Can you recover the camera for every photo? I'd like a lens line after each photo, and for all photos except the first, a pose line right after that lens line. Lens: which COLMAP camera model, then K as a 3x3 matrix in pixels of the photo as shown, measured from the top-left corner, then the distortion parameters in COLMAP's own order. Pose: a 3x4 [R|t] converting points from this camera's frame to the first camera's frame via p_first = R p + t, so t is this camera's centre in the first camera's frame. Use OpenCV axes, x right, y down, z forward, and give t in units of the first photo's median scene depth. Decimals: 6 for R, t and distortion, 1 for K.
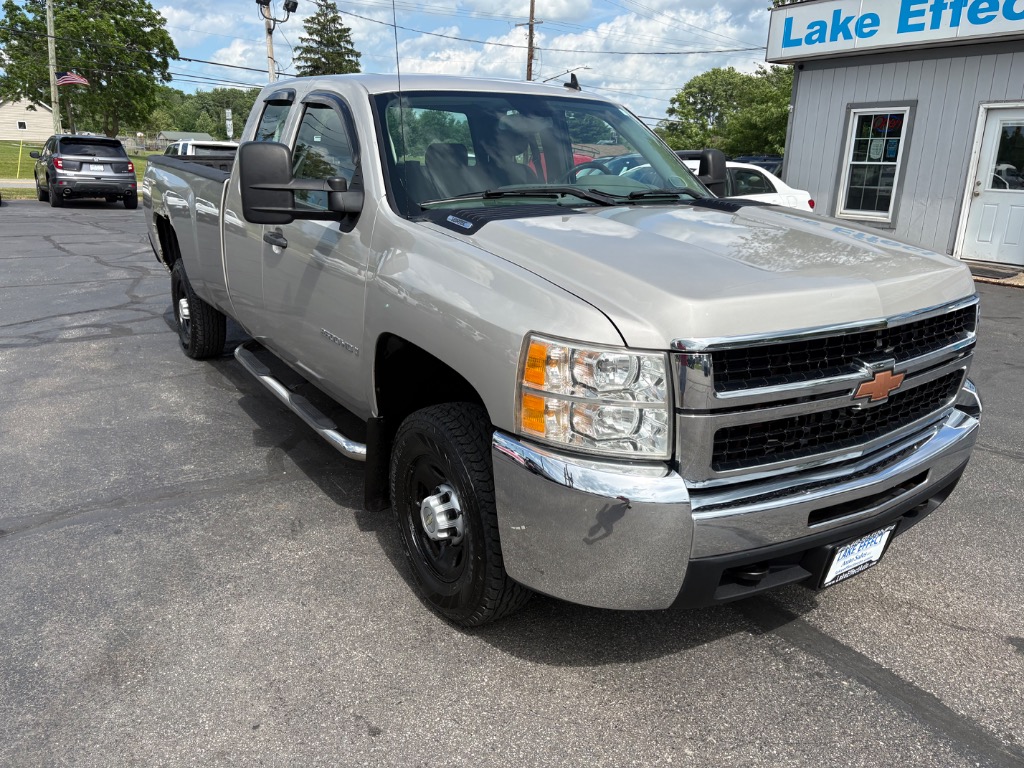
lens RADIAL K [[775.5, 0, 512.6], [0, 775.5, 392.5], [0, 0, 1]] dist [0.054123, -0.053243]
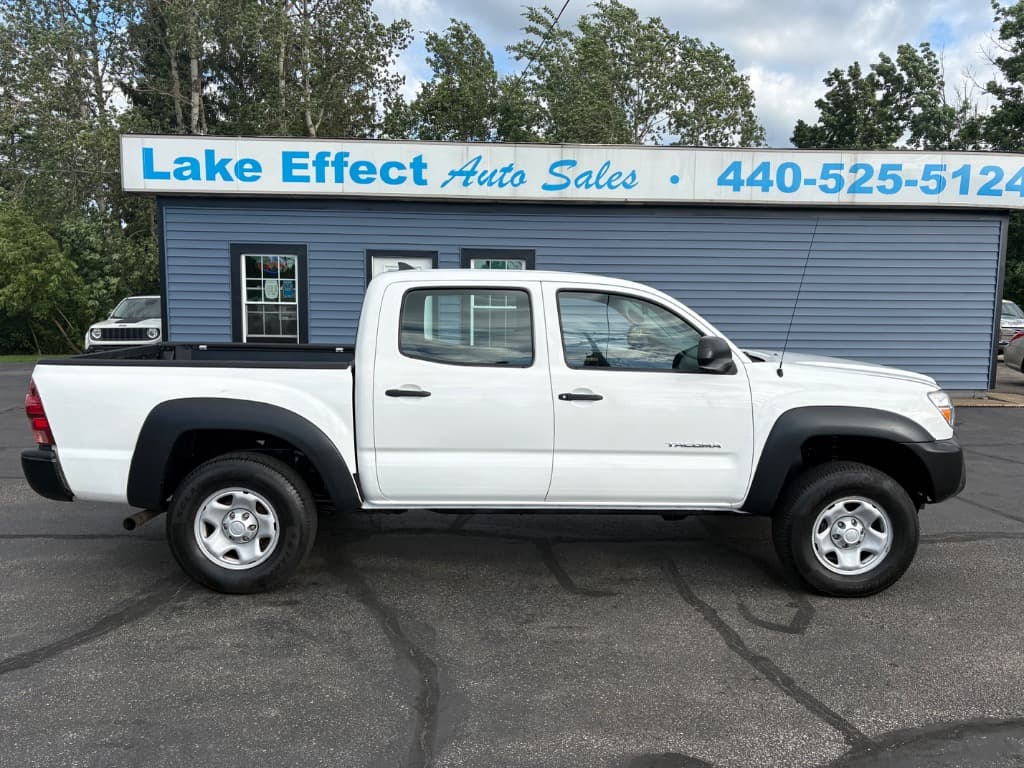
lens RADIAL K [[775.5, 0, 516.6], [0, 775.5, 382.8], [0, 0, 1]] dist [0.054123, -0.053243]
pose [[0.515227, -0.103804, 0.850744, -0.235472], [0.246461, 0.968655, -0.031071, -0.089324], [-0.820852, 0.225684, 0.524661, 0.255527]]
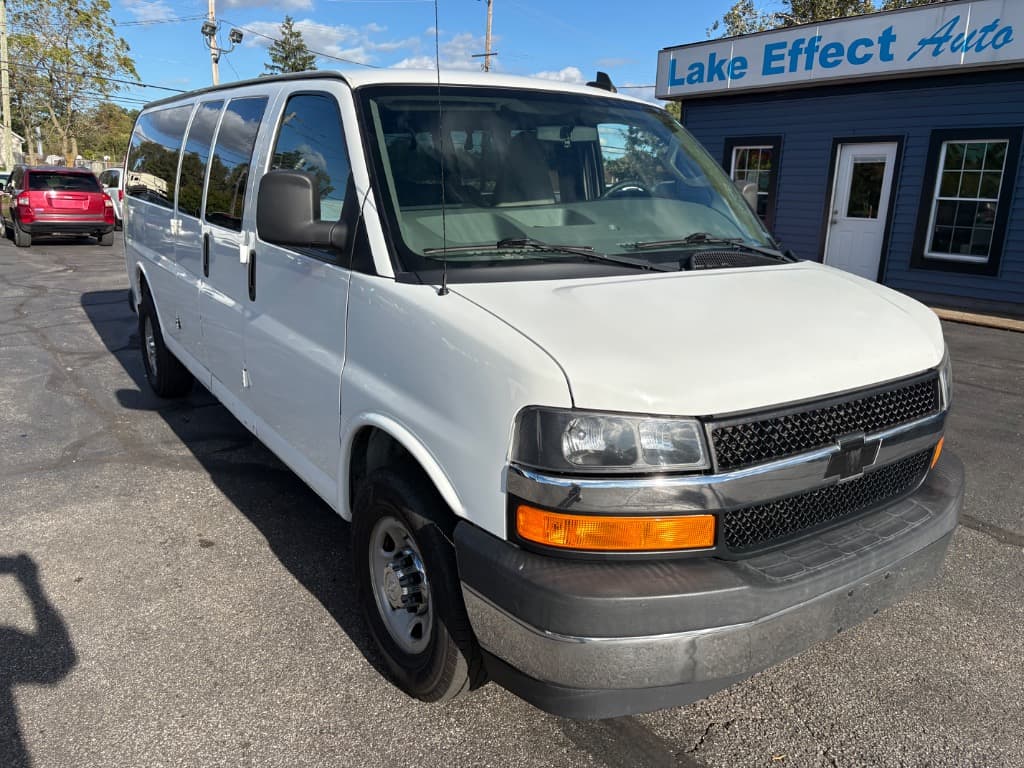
lens RADIAL K [[775.5, 0, 512.5], [0, 775.5, 385.1], [0, 0, 1]] dist [0.054123, -0.053243]
pose [[0.999407, -0.003383, 0.034254, 0.097537], [0.004695, 0.999255, -0.038303, 0.012669], [-0.034099, 0.038441, 0.998679, -0.056169]]
